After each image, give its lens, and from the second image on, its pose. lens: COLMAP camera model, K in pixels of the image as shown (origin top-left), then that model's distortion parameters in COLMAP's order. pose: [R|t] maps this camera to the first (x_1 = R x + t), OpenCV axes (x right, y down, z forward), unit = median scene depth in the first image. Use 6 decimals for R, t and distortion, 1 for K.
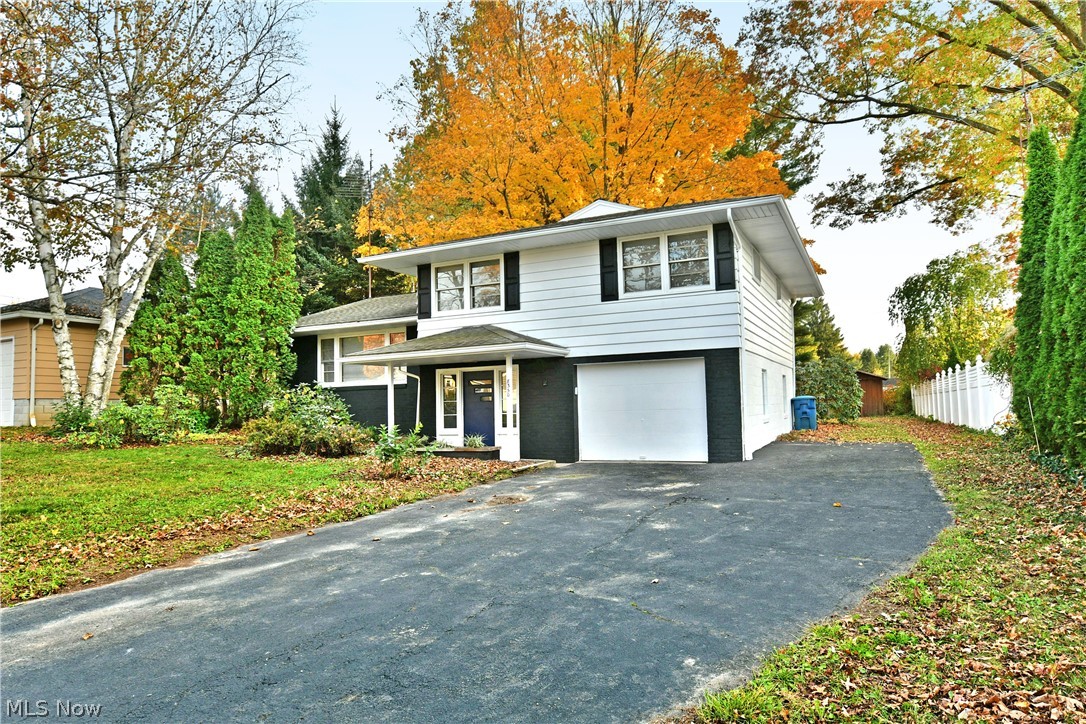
lens RADIAL K [[661.4, 0, 543.0], [0, 661.4, 362.0], [0, 0, 1]] dist [-0.002133, -0.000279]
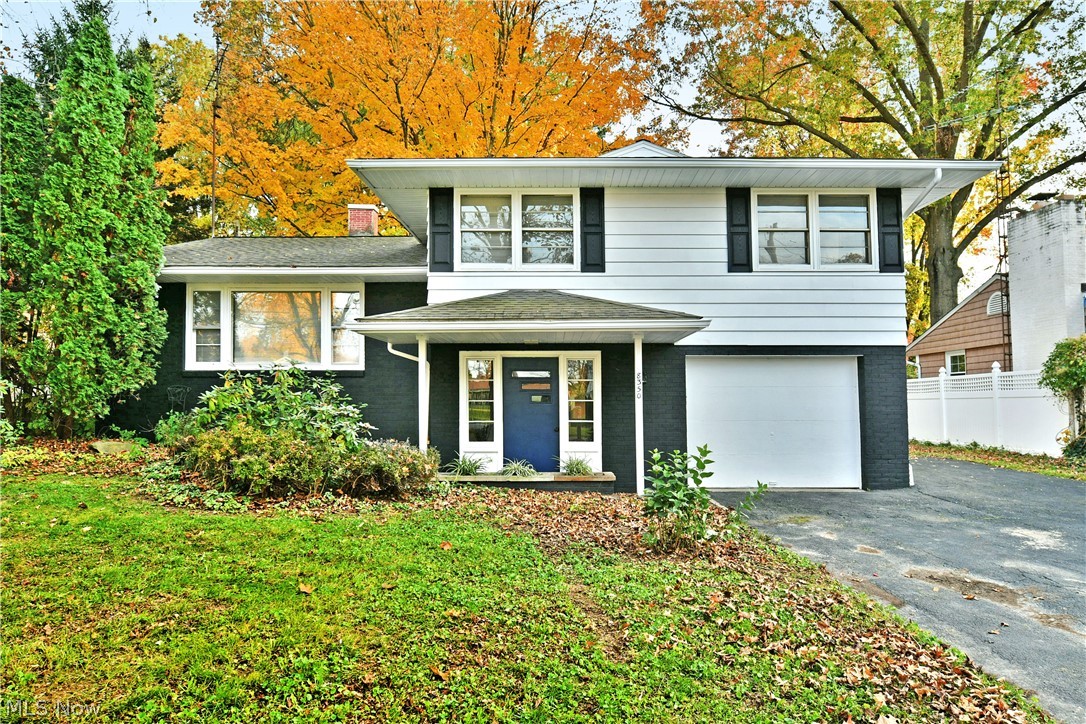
lens RADIAL K [[672.8, 0, 521.2], [0, 672.8, 363.7], [0, 0, 1]] dist [-0.005227, -0.000381]
pose [[0.907831, 0.047243, 0.416666, -0.398675], [-0.053507, 0.998562, 0.003361, 0.018506], [-0.415908, -0.025346, 0.909054, 0.390125]]
